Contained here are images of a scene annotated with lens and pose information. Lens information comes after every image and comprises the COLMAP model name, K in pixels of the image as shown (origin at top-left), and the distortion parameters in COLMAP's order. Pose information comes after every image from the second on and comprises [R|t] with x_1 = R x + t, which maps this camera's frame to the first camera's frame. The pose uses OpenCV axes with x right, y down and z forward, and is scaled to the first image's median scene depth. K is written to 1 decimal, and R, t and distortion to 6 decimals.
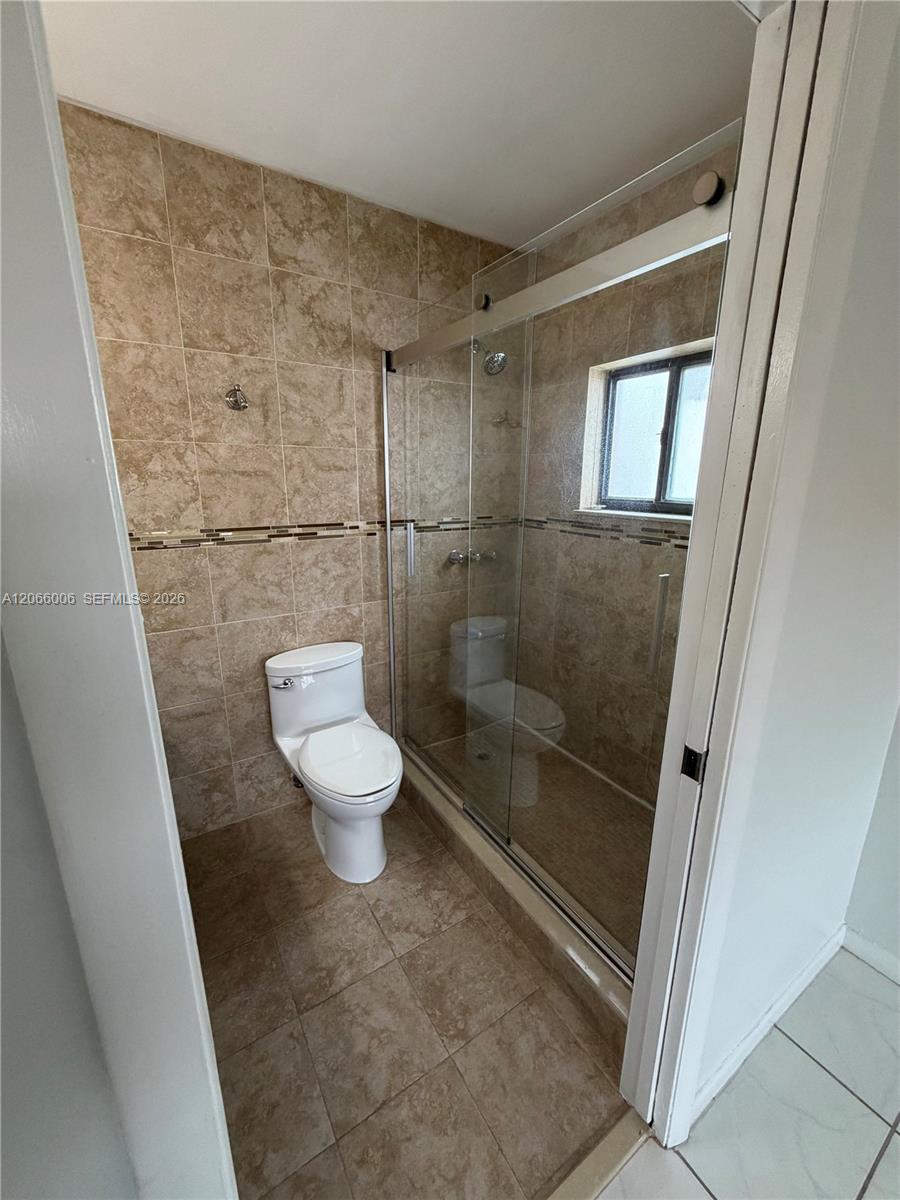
lens RADIAL K [[480.1, 0, 451.8], [0, 480.1, 596.2], [0, 0, 1]] dist [-0.000614, -0.000121]
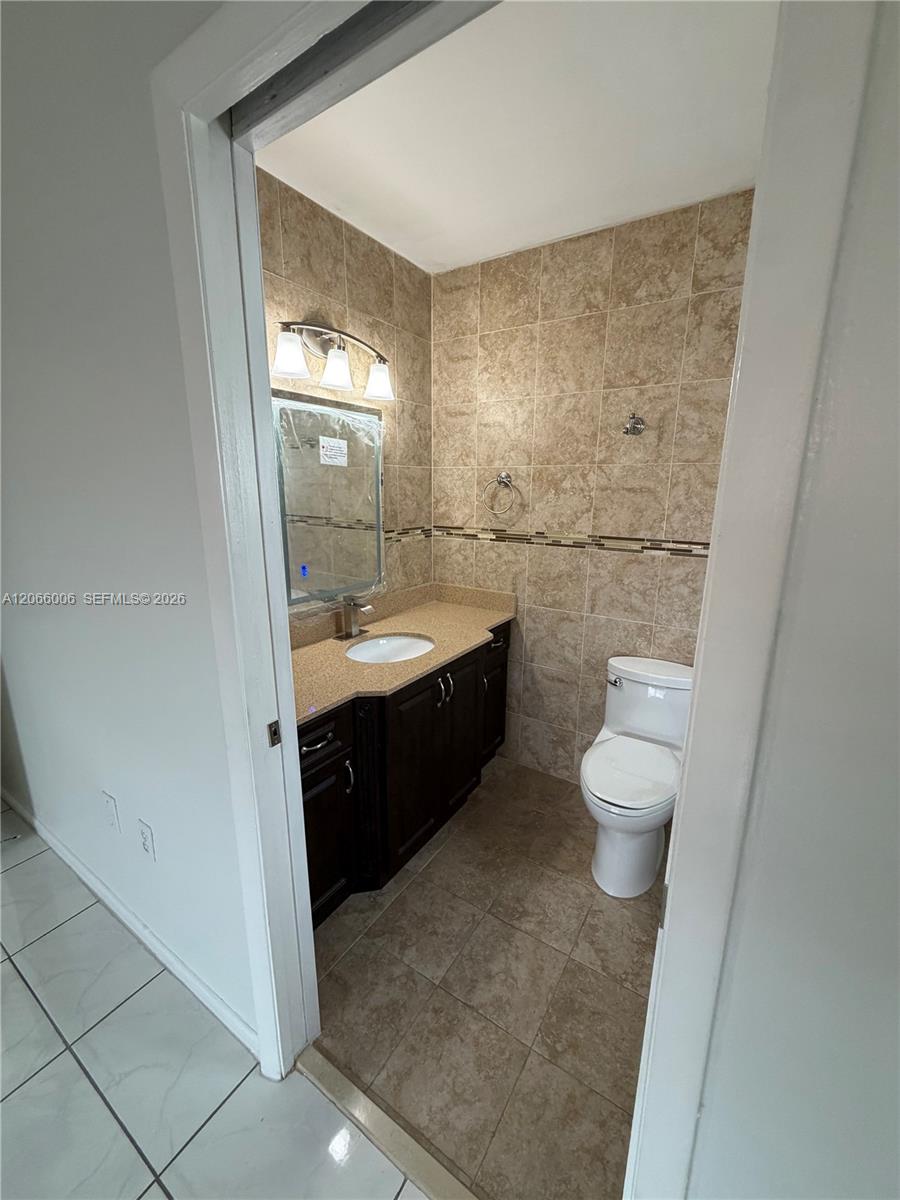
lens RADIAL K [[479.5, 0, 449.3], [0, 479.5, 596.9], [0, 0, 1]] dist [-0.000425, 0.000159]
pose [[0.410437, 0.202076, -0.889217, 0.442259], [-0.228856, 0.966755, 0.114063, -0.042495], [0.882704, 0.156687, 0.443039, 0.159207]]
